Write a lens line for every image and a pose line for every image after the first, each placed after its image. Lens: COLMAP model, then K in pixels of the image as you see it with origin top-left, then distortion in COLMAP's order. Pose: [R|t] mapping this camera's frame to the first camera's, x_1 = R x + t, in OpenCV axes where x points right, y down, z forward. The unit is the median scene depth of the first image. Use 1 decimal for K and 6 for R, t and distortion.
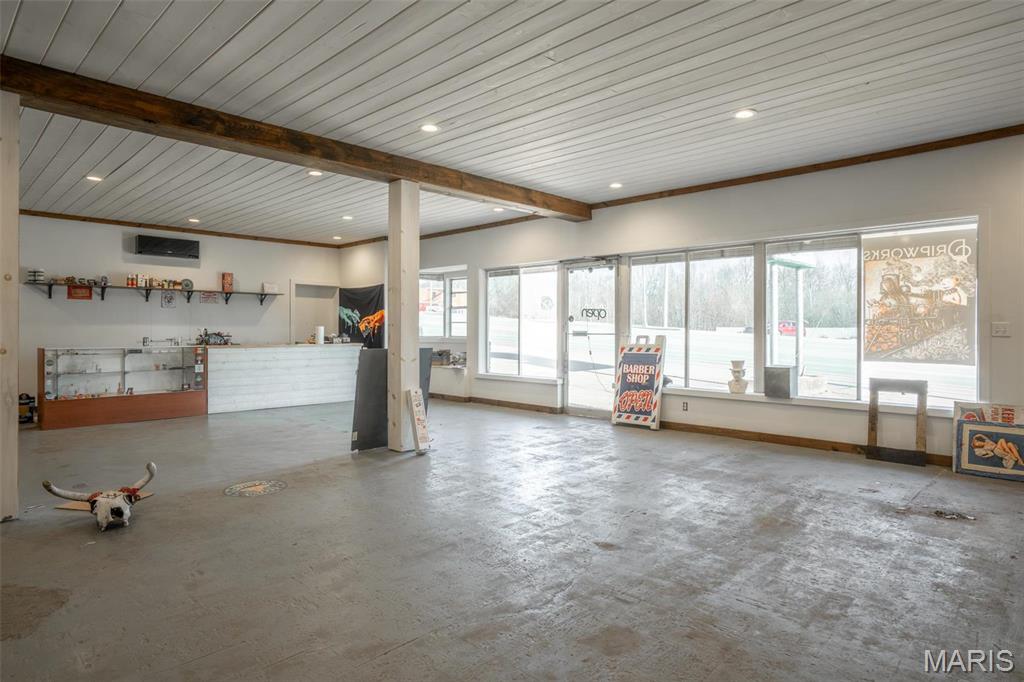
lens RADIAL K [[567.4, 0, 512.6], [0, 567.4, 320.7], [0, 0, 1]] dist [-0.001277, 0.000900]
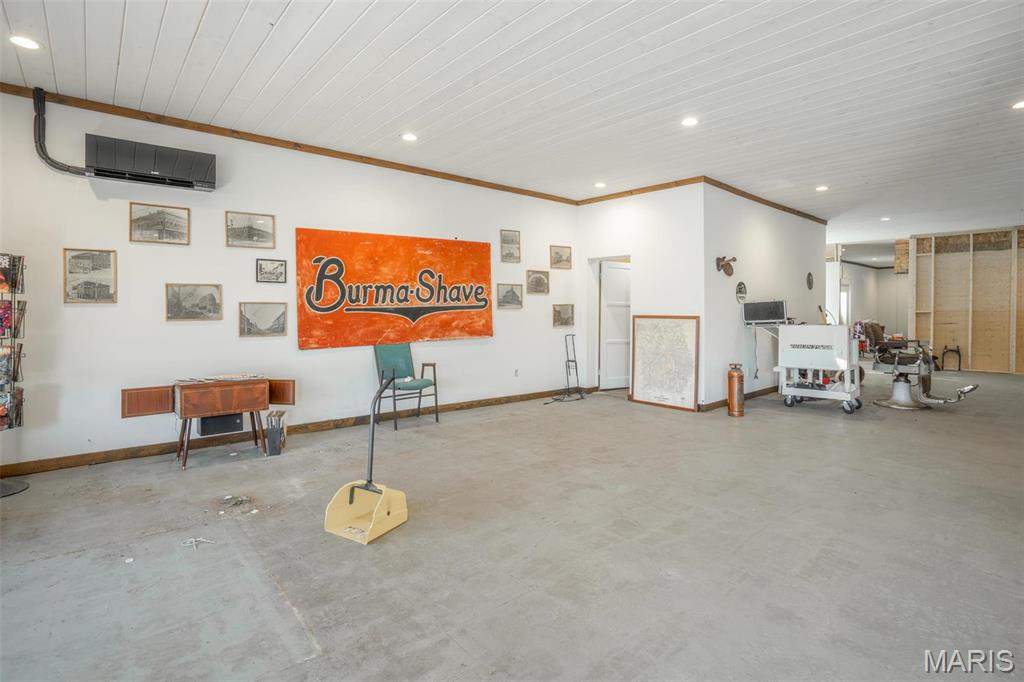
lens RADIAL K [[499.0, 0, 515.1], [0, 499.0, 311.8], [0, 0, 1]] dist [-0.045665, 0.000353]
pose [[-0.995970, 0.001364, 0.089678, 0.083539], [-0.000299, 0.999828, -0.018533, 0.011294], [-0.089688, -0.018485, -0.995798, 0.729386]]
